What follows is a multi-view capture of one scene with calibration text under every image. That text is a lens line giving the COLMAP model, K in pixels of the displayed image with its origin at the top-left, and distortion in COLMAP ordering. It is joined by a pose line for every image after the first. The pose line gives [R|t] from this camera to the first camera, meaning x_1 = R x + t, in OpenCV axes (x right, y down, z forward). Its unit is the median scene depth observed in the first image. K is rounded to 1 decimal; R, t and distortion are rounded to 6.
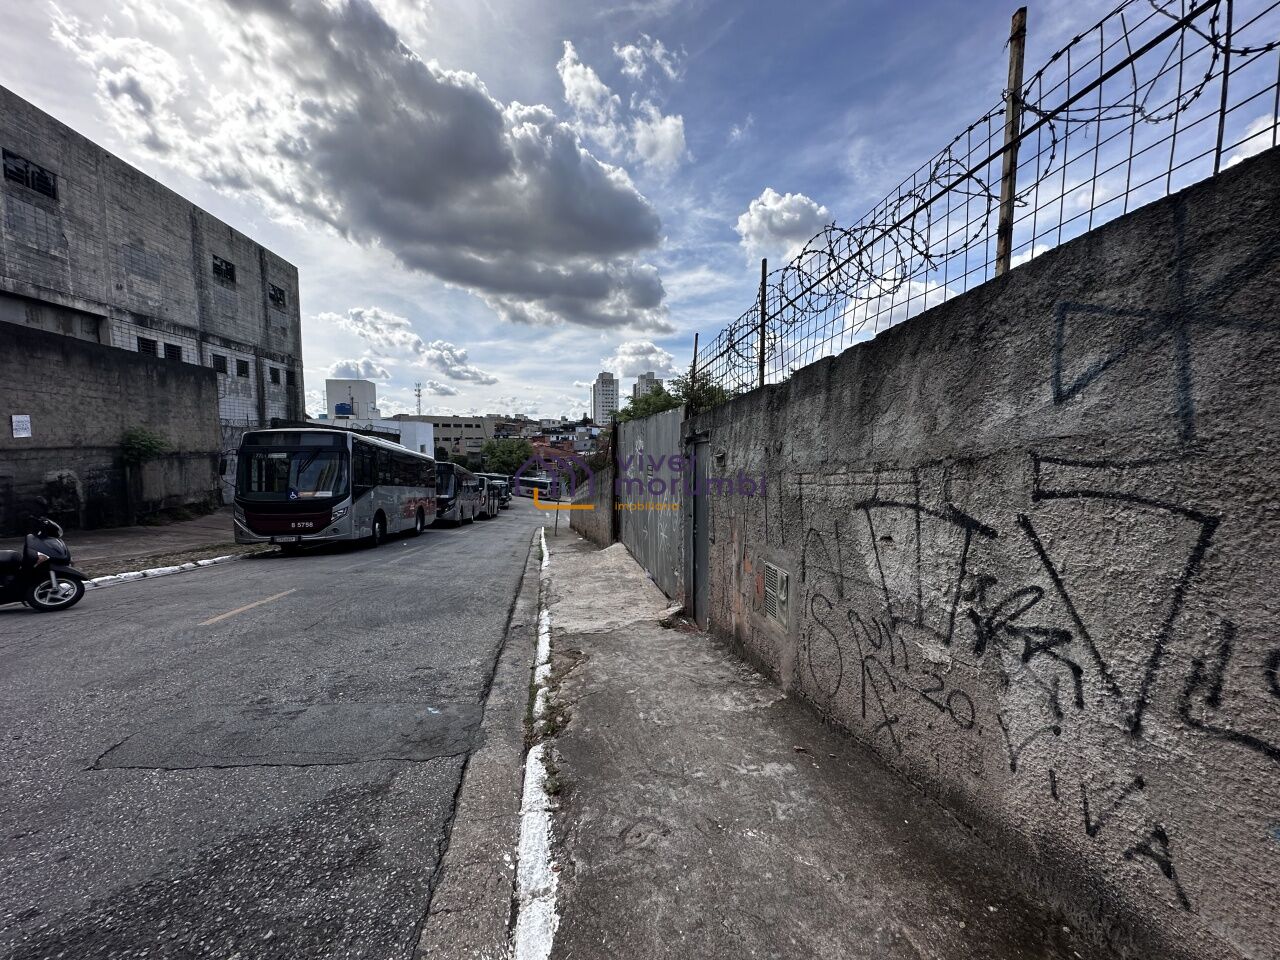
lens RADIAL K [[508.9, 0, 643.3], [0, 508.9, 480.7], [0, 0, 1]] dist [-0.003535, 0.000631]
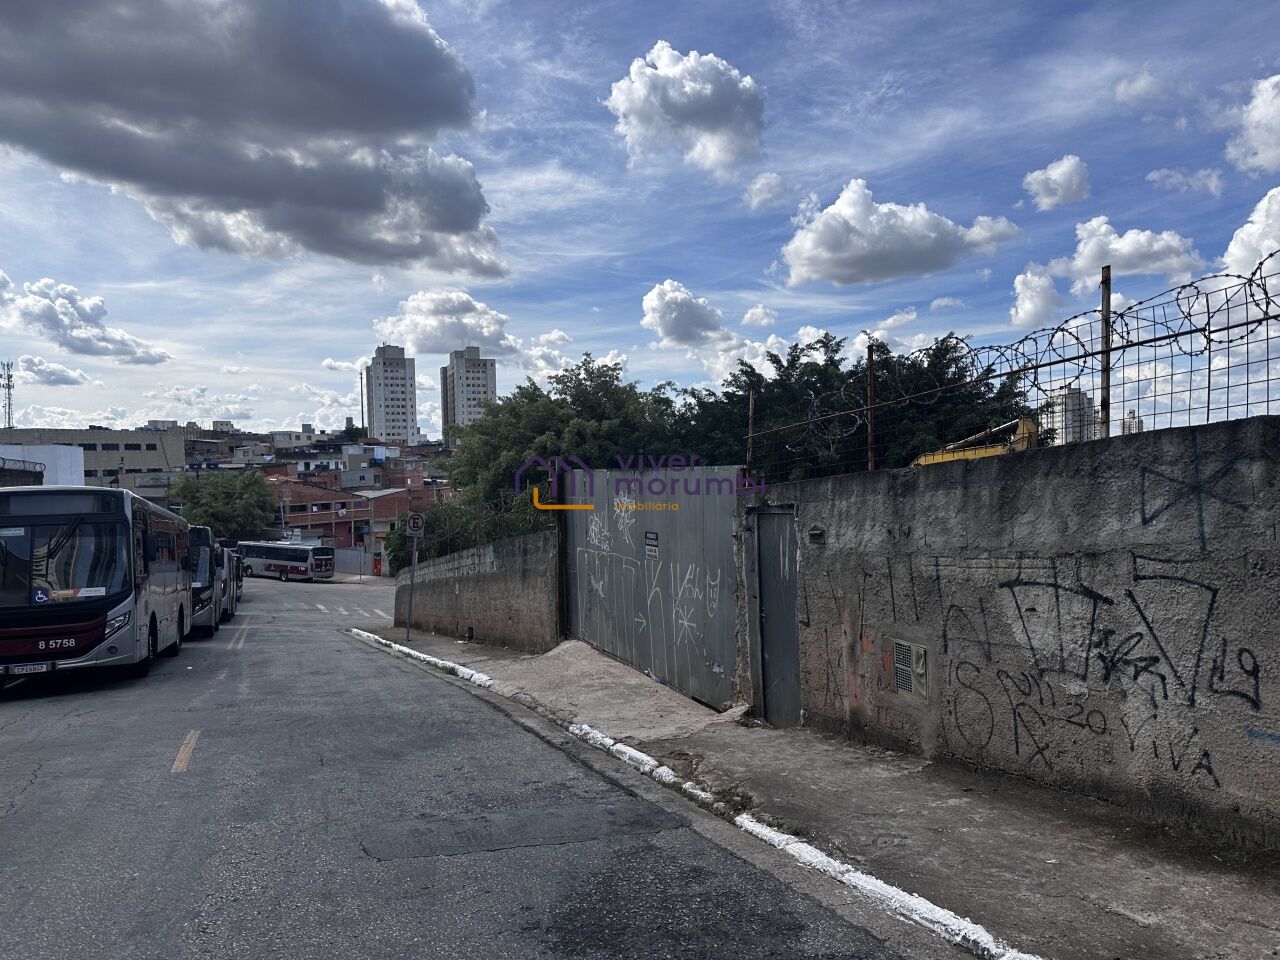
lens RADIAL K [[973.8, 0, 591.0], [0, 973.8, 479.3], [0, 0, 1]] dist [0.053307, -0.072966]
pose [[0.979793, -0.024207, 0.198544, -0.809117], [0.034167, 0.998315, -0.046895, -0.102172], [-0.197074, 0.052731, 0.978969, -0.916533]]
